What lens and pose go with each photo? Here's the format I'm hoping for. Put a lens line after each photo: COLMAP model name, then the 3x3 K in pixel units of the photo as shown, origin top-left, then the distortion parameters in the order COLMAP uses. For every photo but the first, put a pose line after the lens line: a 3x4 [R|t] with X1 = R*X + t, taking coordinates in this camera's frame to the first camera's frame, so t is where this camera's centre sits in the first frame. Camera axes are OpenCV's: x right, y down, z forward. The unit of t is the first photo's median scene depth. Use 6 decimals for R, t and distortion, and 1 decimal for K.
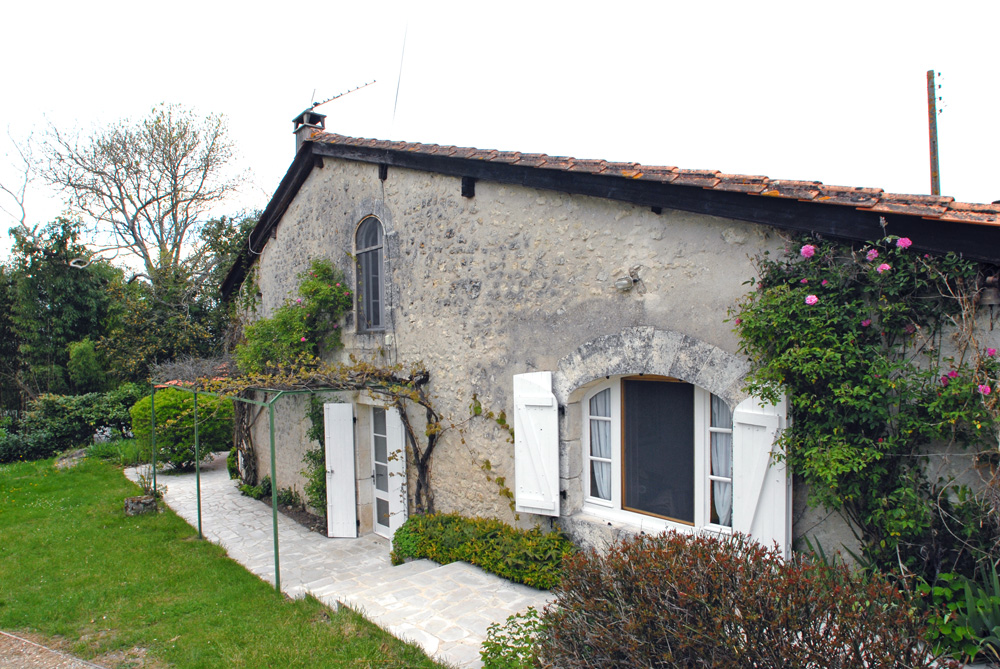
lens RADIAL K [[597.6, 0, 500.1], [0, 597.6, 363.0], [0, 0, 1]] dist [-0.063434, 0.000169]
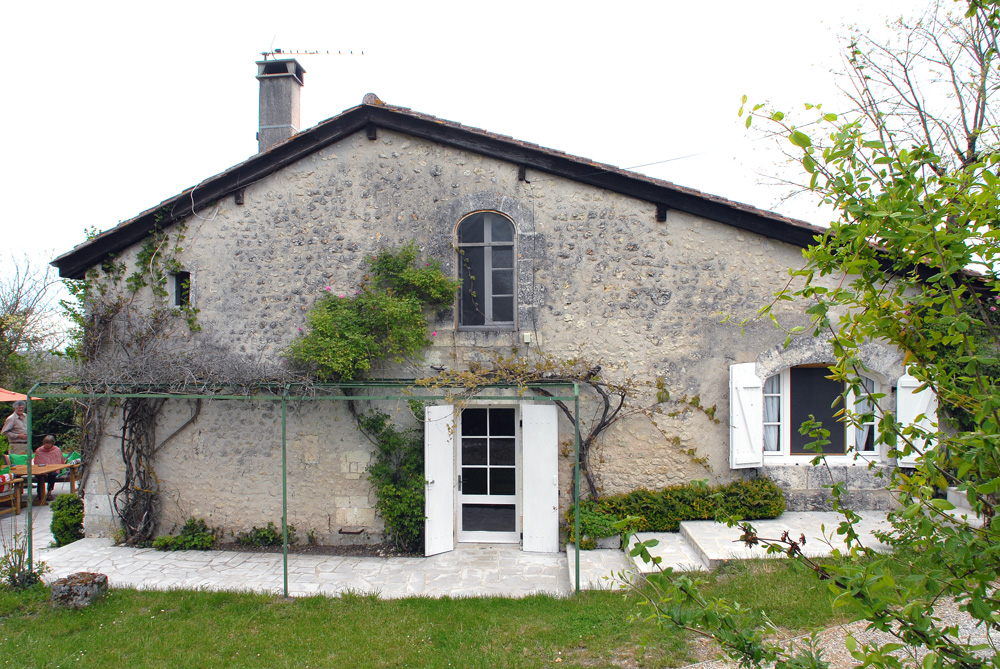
lens RADIAL K [[597.6, 0, 500.1], [0, 597.6, 363.0], [0, 0, 1]] dist [-0.063434, 0.000169]
pose [[0.724447, 0.004163, 0.689318, -1.118941], [0.015006, 0.999650, -0.021807, 0.031321], [-0.689167, 0.026142, 0.724131, 0.359357]]
